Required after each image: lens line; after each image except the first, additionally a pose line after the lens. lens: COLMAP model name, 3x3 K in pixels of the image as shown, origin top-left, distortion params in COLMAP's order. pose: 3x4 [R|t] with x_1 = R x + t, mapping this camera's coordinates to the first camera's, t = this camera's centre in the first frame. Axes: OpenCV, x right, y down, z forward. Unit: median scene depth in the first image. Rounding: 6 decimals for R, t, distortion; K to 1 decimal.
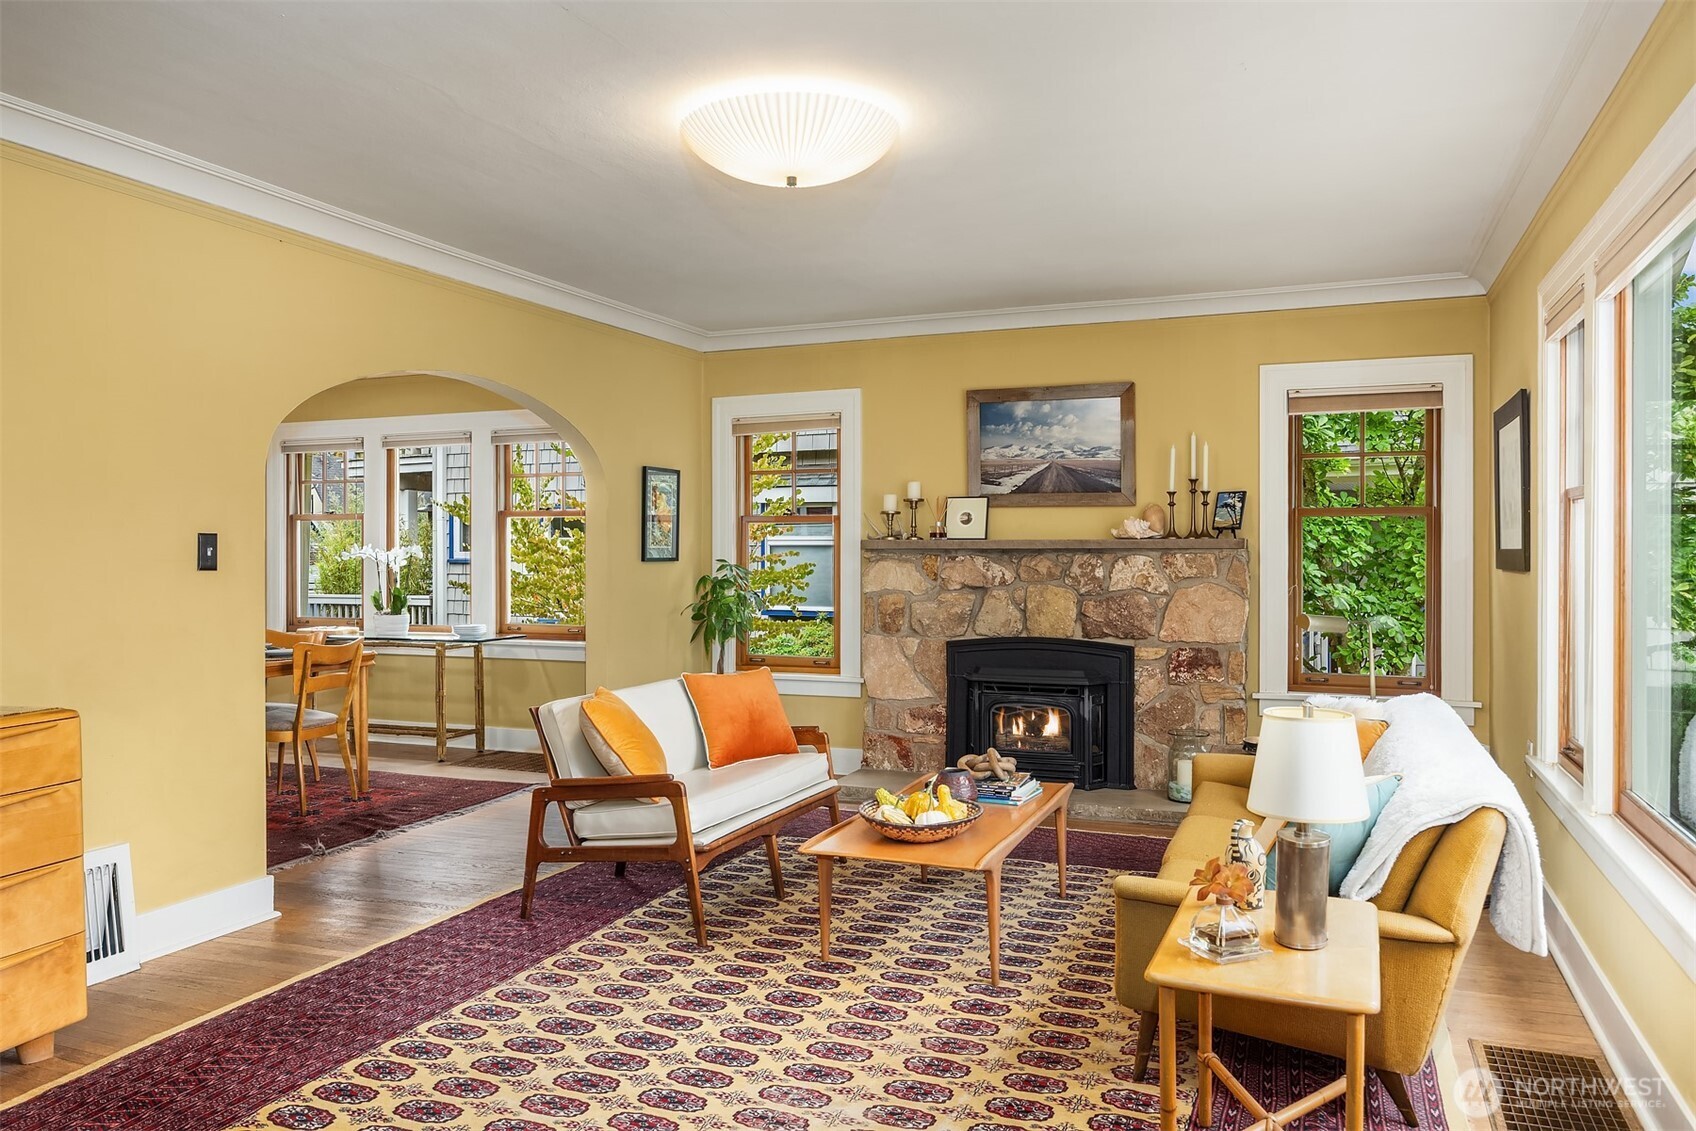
lens RADIAL K [[1180.2, 0, 851.8], [0, 1180.2, 560.3], [0, 0, 1]] dist [-0.010128, -0.000729]
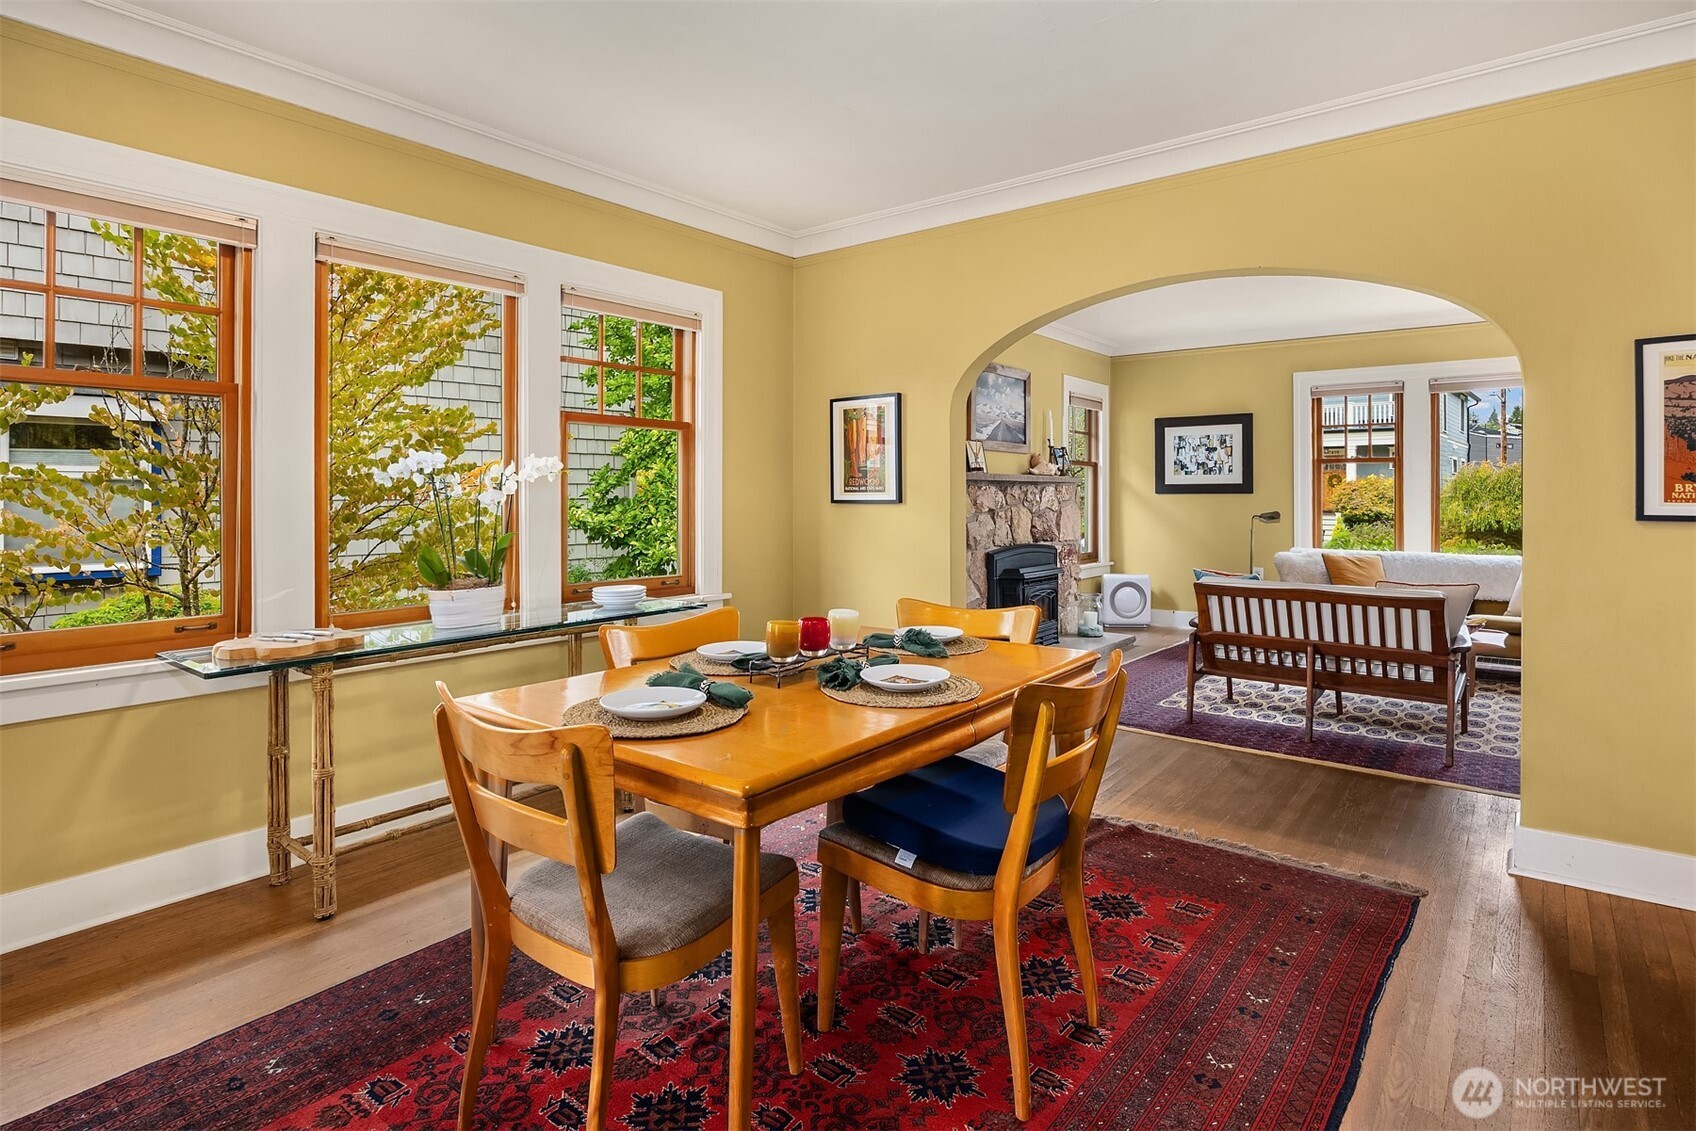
lens RADIAL K [[867.2, 0, 885.9], [0, 867.2, 490.8], [0, 0, 1]] dist [-0.000233, -0.000523]
pose [[0.270734, 0.006181, 0.962634, -0.886956], [0.011411, 0.999889, -0.009630, 0.009902], [-0.962586, 0.013592, 0.270634, 0.883335]]
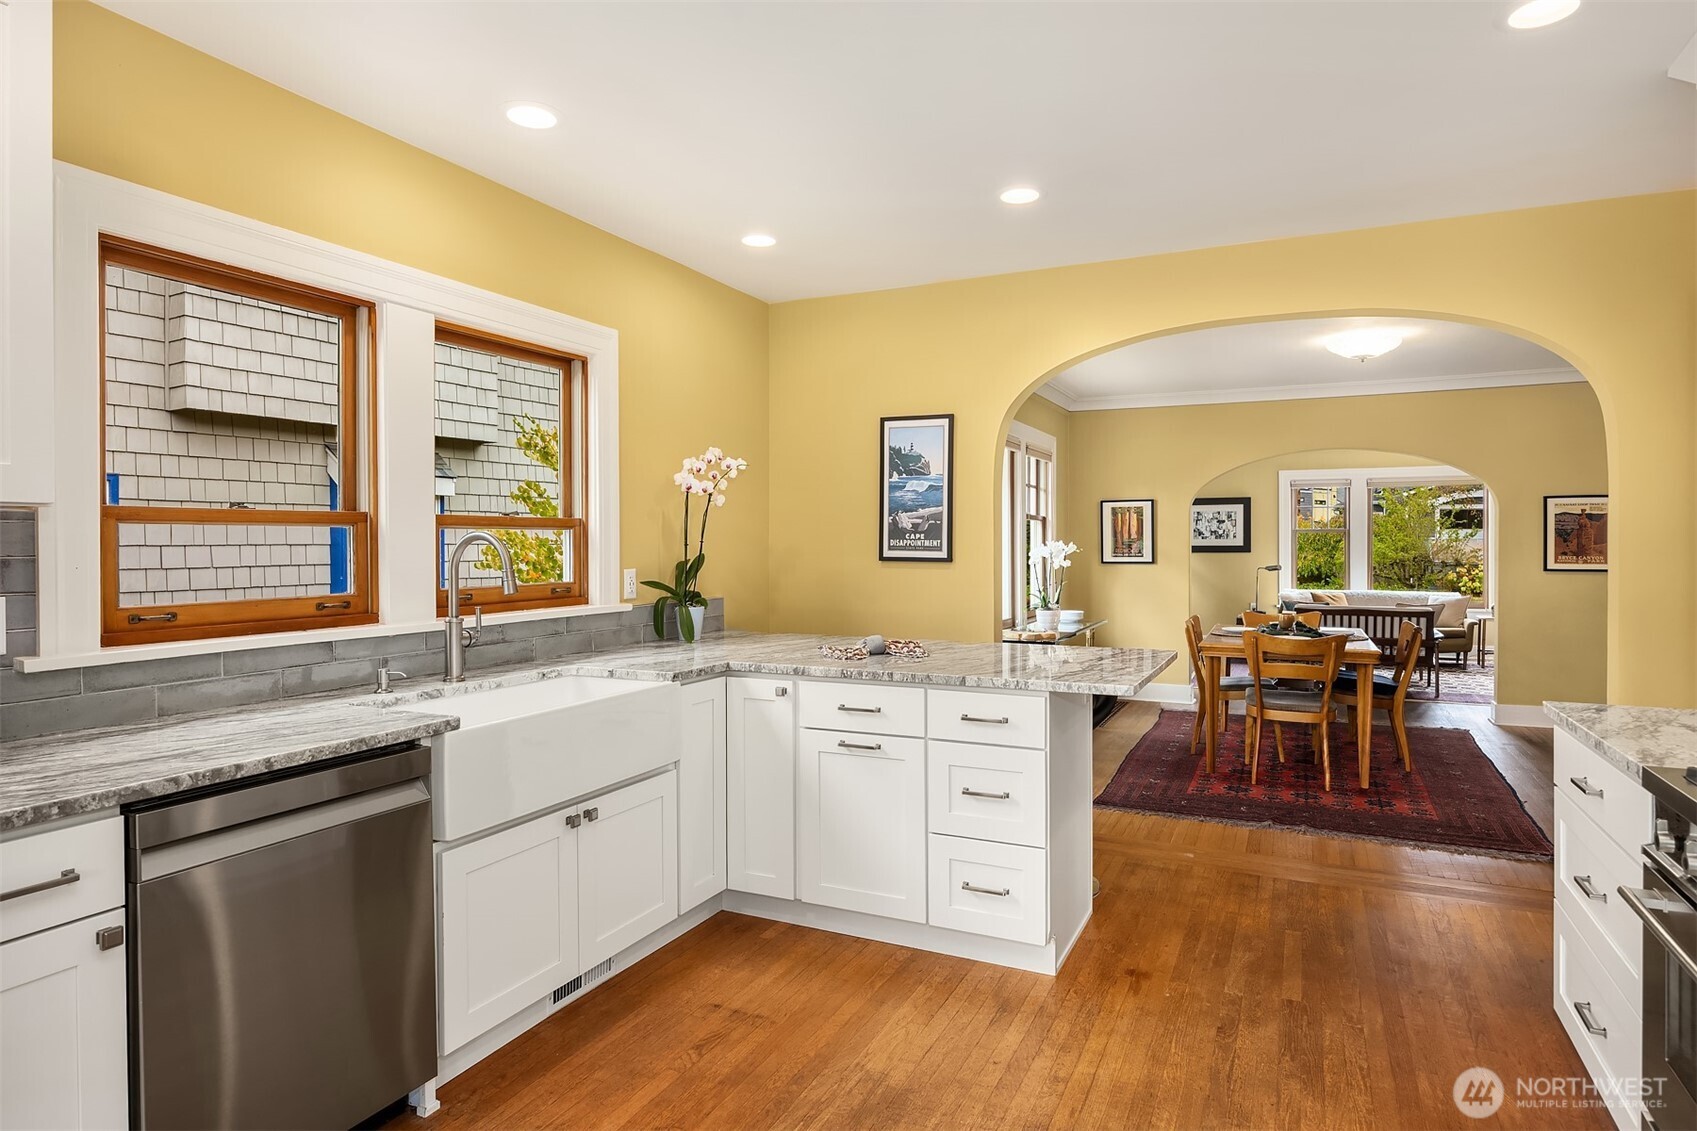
lens RADIAL K [[957.5, 0, 844.3], [0, 957.5, 550.6], [0, 0, 1]] dist [-0.003267, 0.000303]
pose [[0.069283, -0.006898, 0.997573, -1.586573], [0.014167, 0.999882, 0.005930, -0.018997], [-0.997496, 0.013722, 0.069372, 1.408310]]
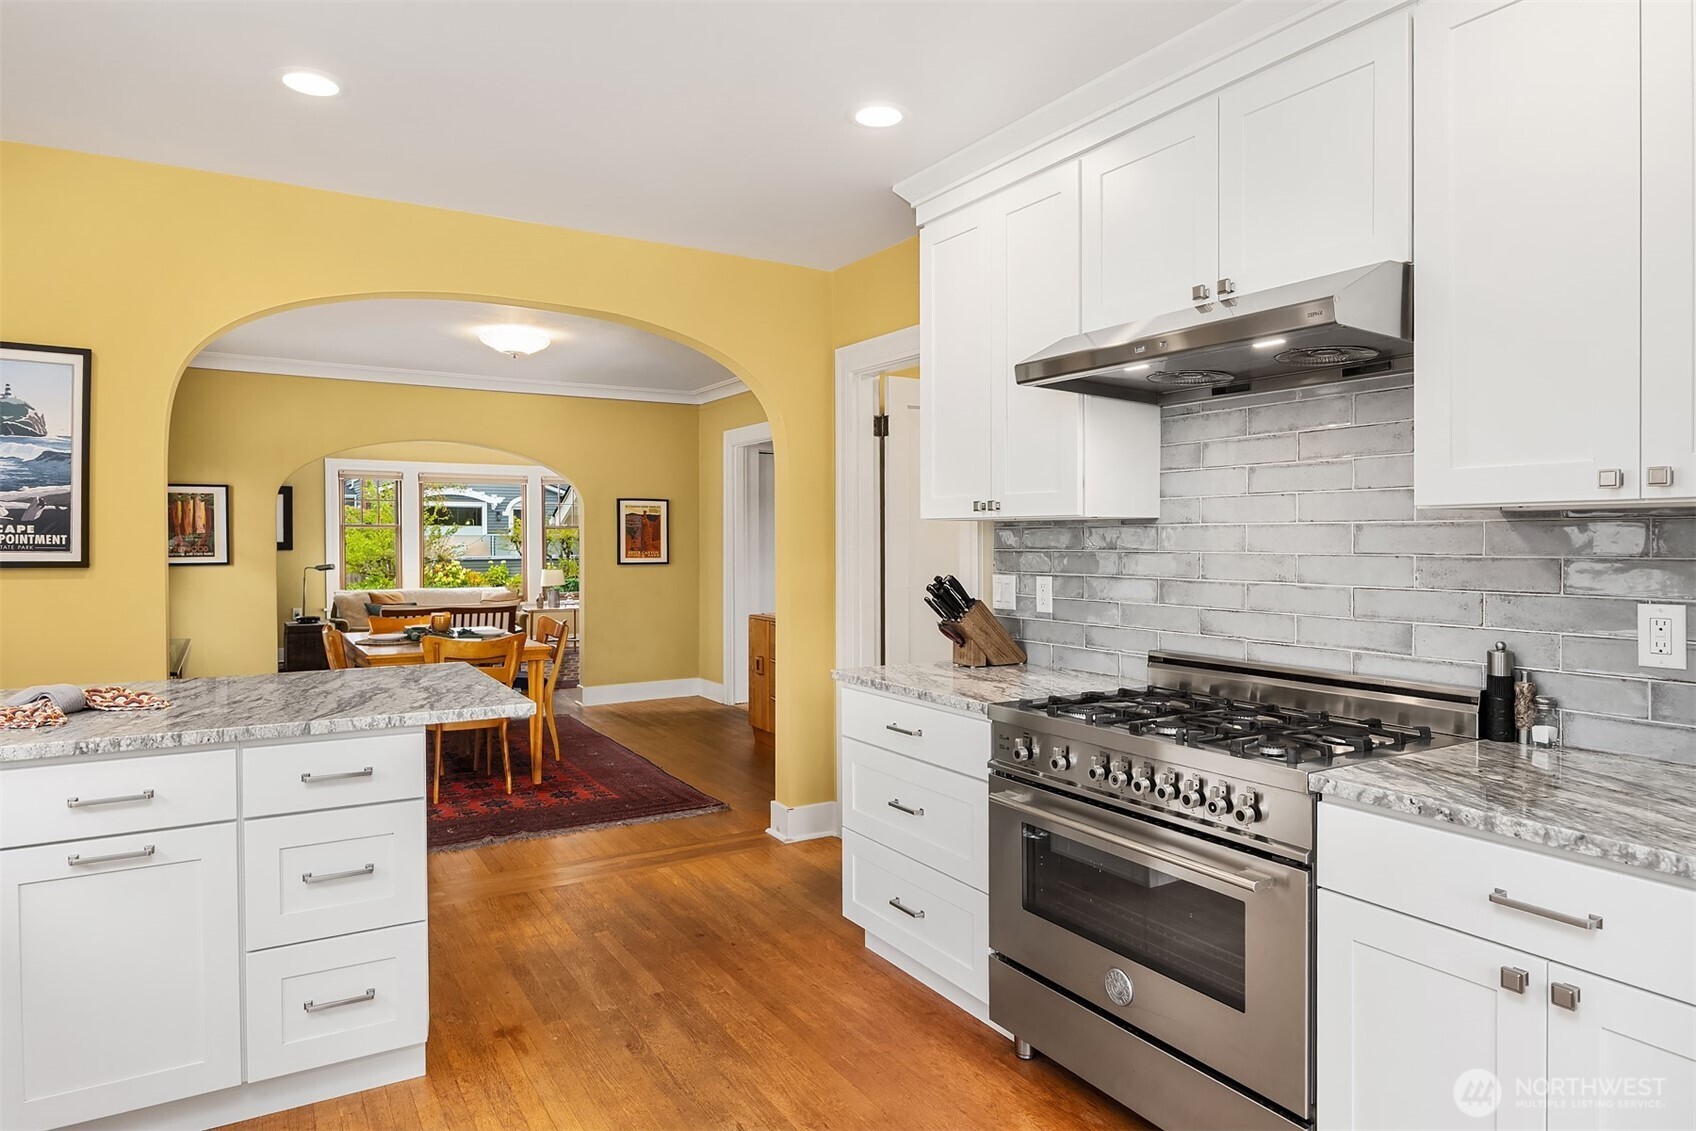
lens RADIAL K [[1026.6, 0, 880.3], [0, 1026.6, 551.2], [0, 0, 1]] dist [-0.013486, -0.002133]
pose [[-0.809690, -0.007057, 0.586816, -1.487350], [0.007157, 0.999735, 0.021899, -0.021915], [-0.586815, 0.021931, -0.809424, 1.571093]]
